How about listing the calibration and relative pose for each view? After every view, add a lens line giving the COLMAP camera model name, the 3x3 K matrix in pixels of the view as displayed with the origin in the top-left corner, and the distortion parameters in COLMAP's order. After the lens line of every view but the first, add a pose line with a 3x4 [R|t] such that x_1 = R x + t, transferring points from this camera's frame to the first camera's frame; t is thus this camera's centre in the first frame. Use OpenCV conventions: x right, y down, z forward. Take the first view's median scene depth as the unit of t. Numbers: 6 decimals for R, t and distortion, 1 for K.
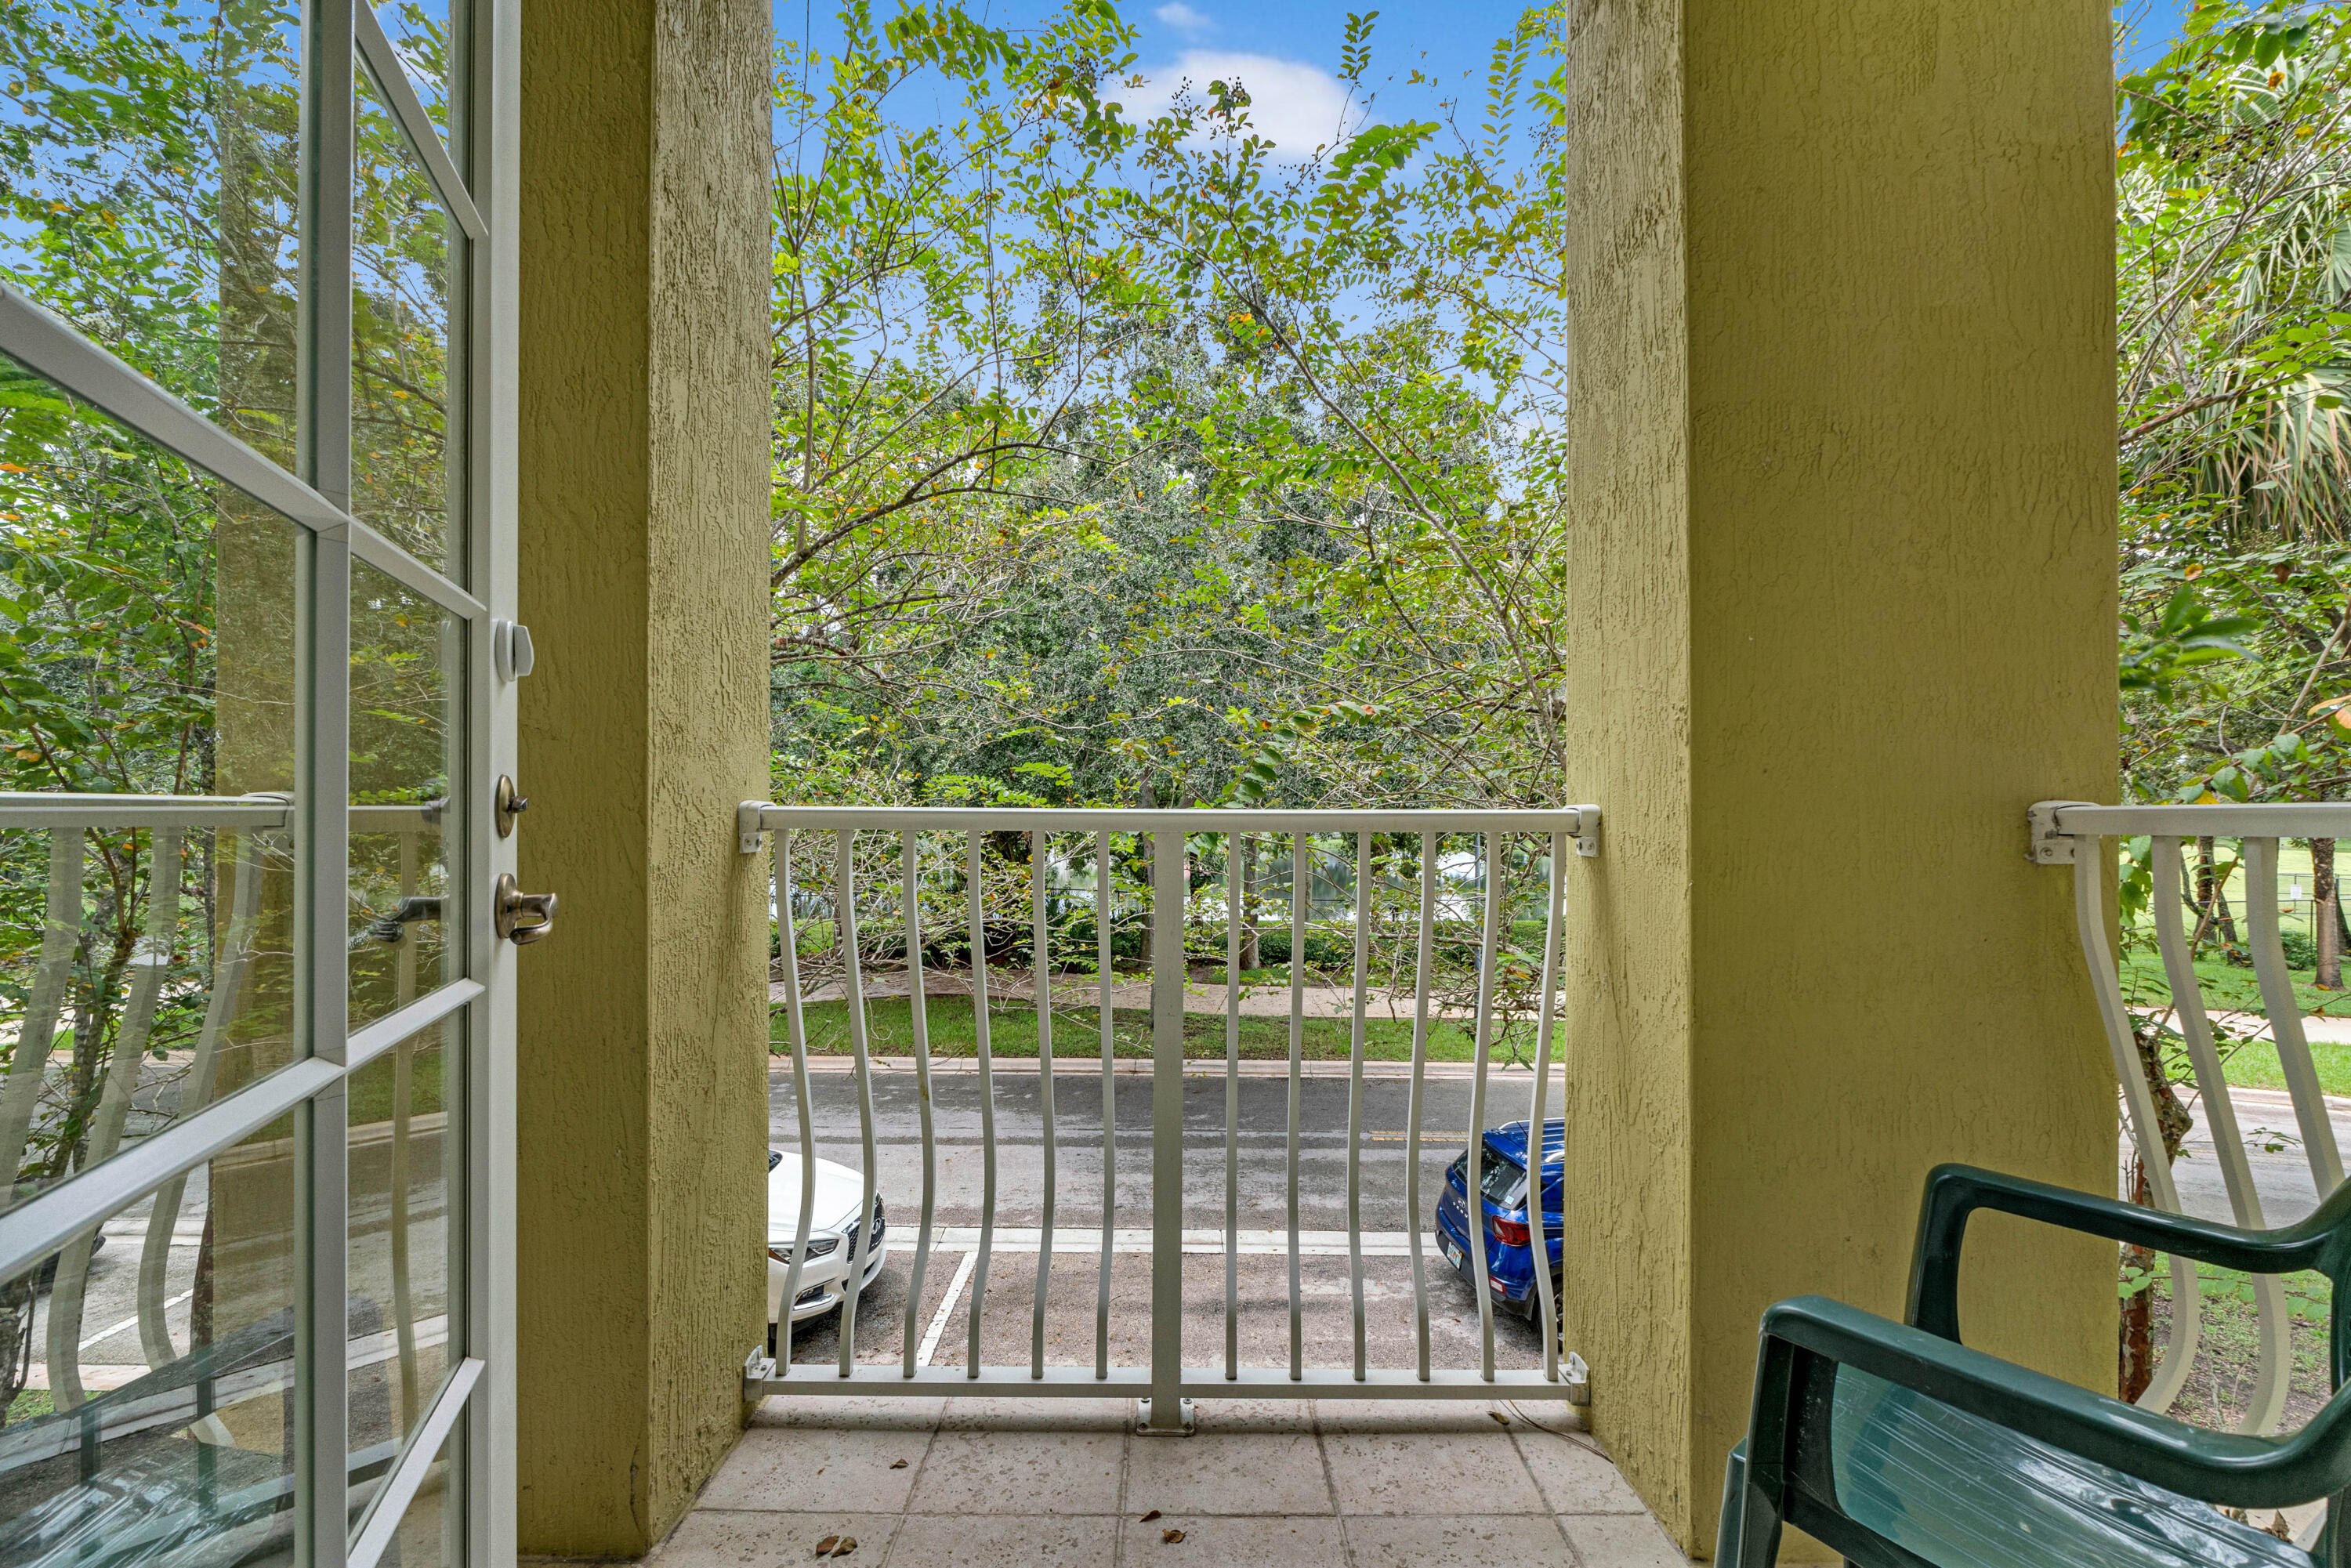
lens RADIAL K [[1005.1, 0, 1152.9], [0, 1005.1, 792.5], [0, 0, 1]] dist [-0.008739, 0.000896]
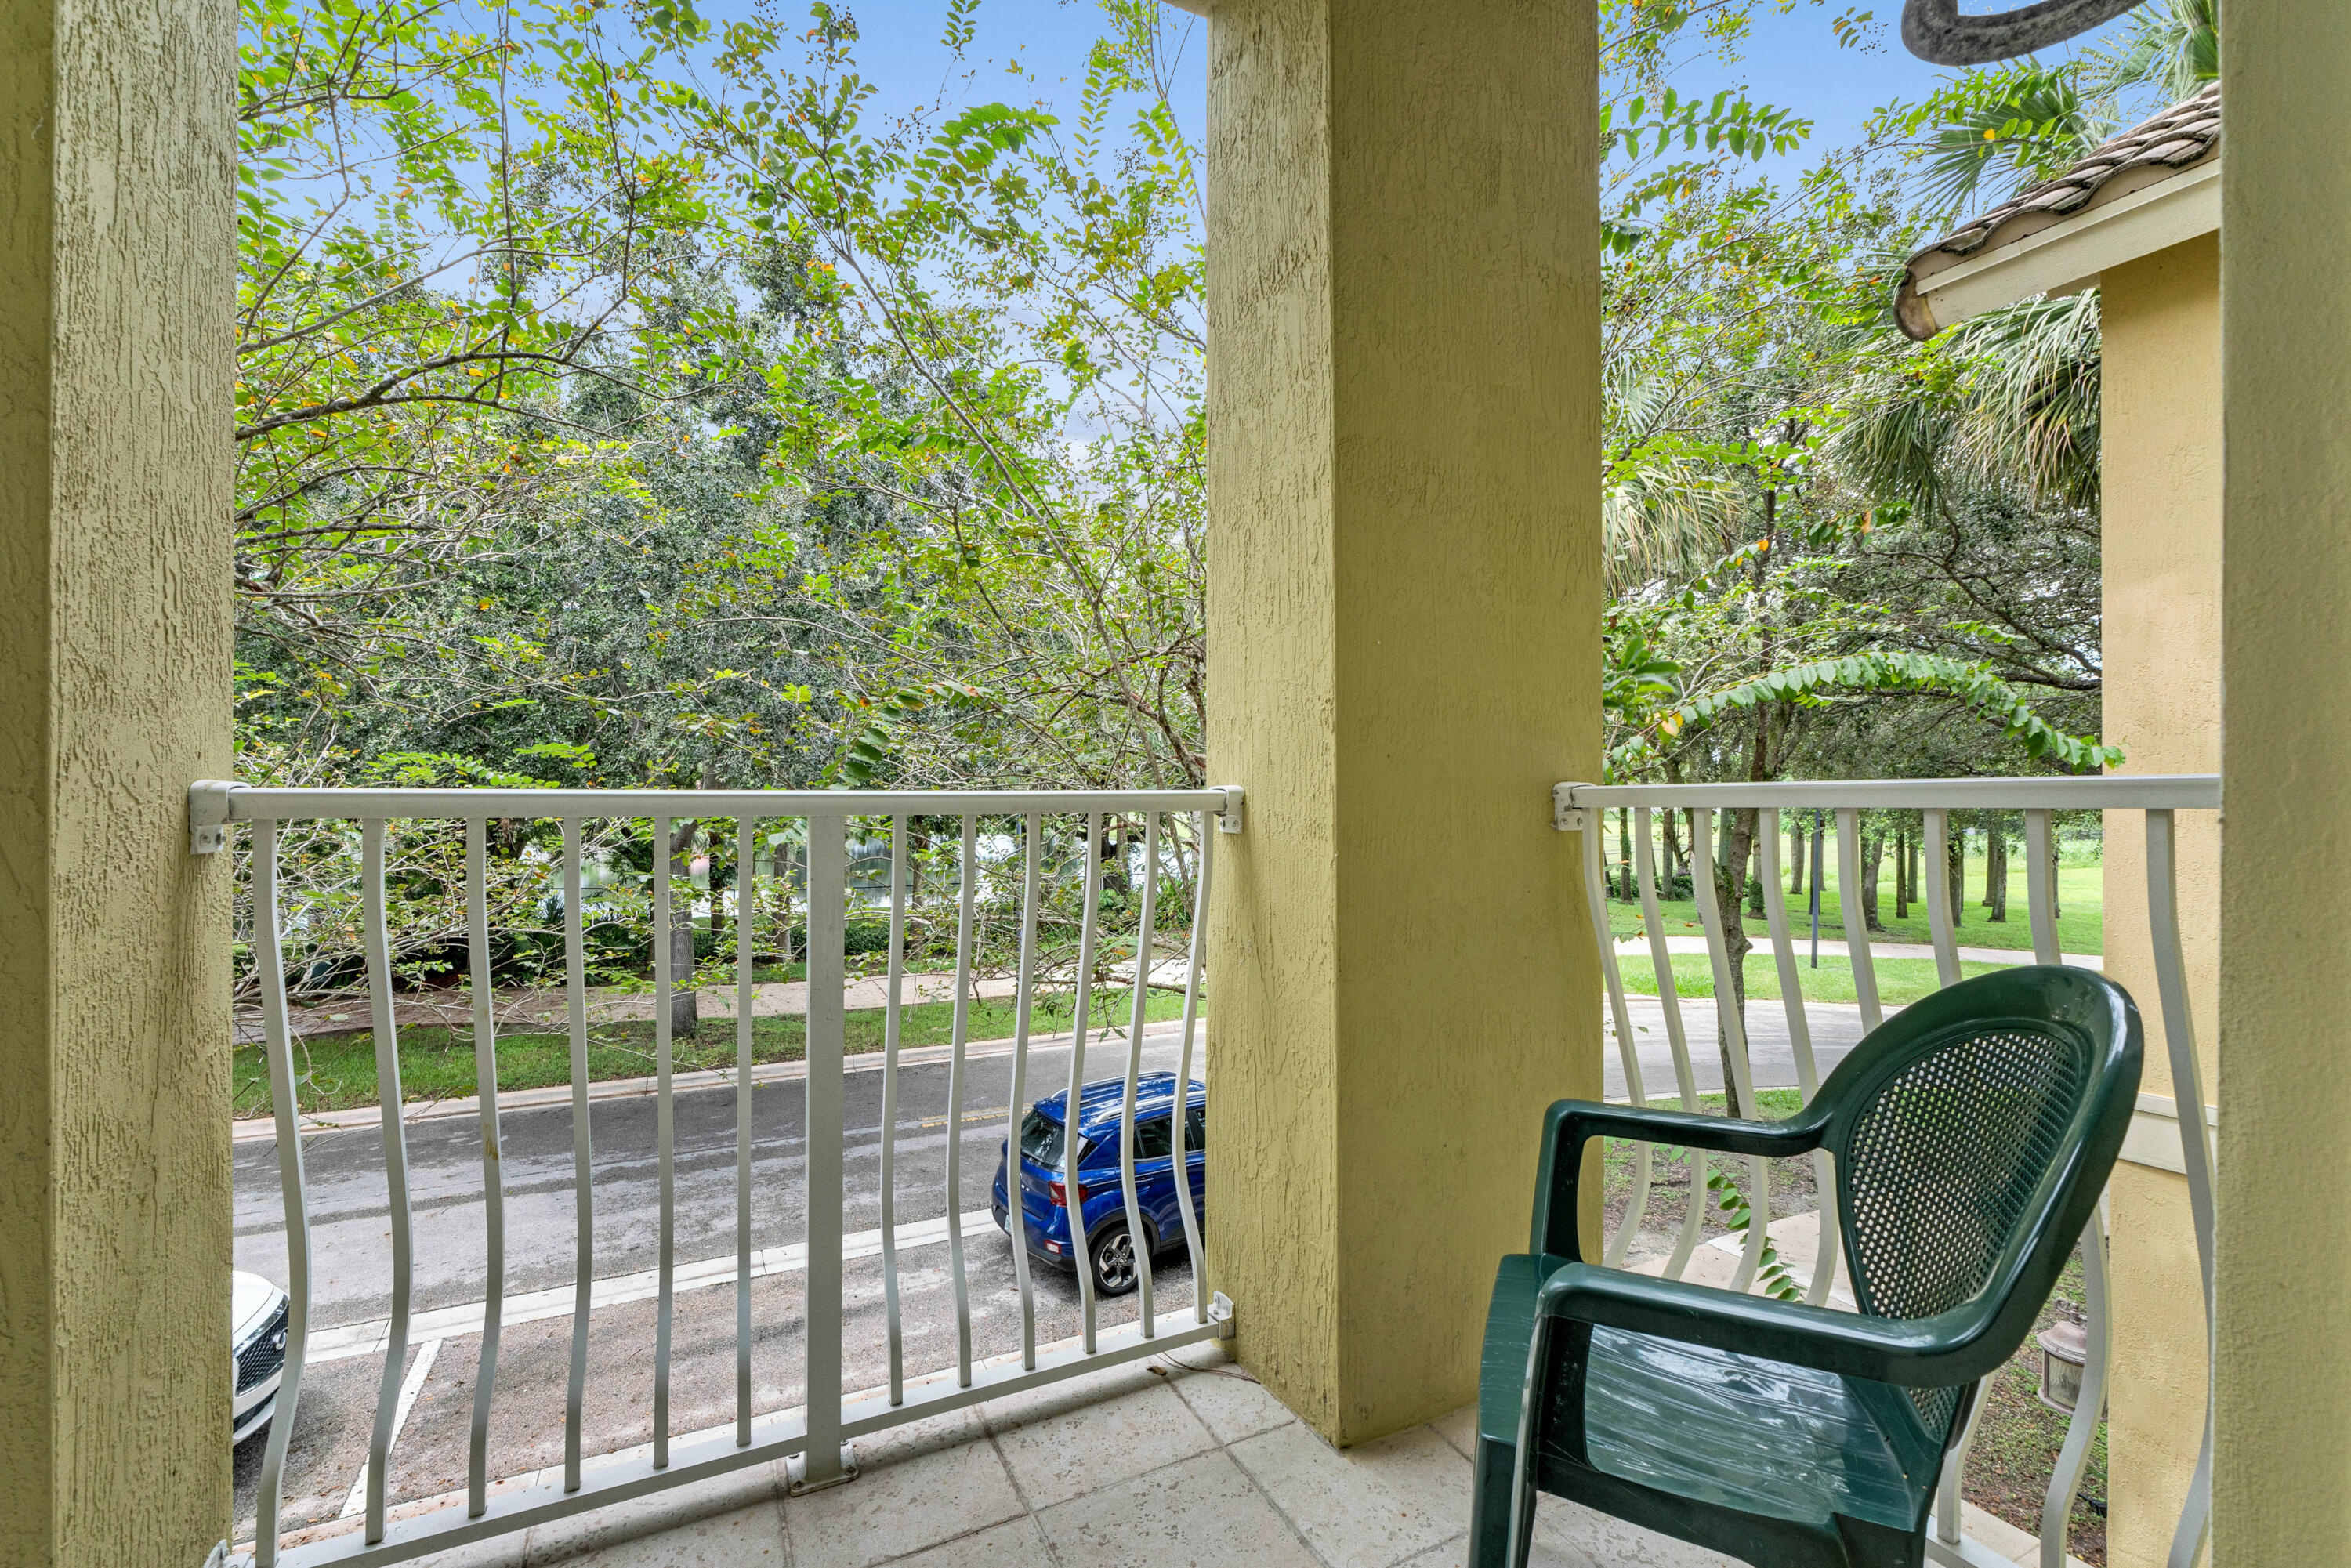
lens RADIAL K [[1005.1, 0, 1171.9], [0, 1005.1, 777.0], [0, 0, 1]] dist [-0.008739, 0.000896]
pose [[0.889769, 0.003642, 0.456396, -0.116023], [-0.003667, 0.999993, -0.000831, 0.003877], [-0.456396, -0.000934, 0.889776, 0.057119]]
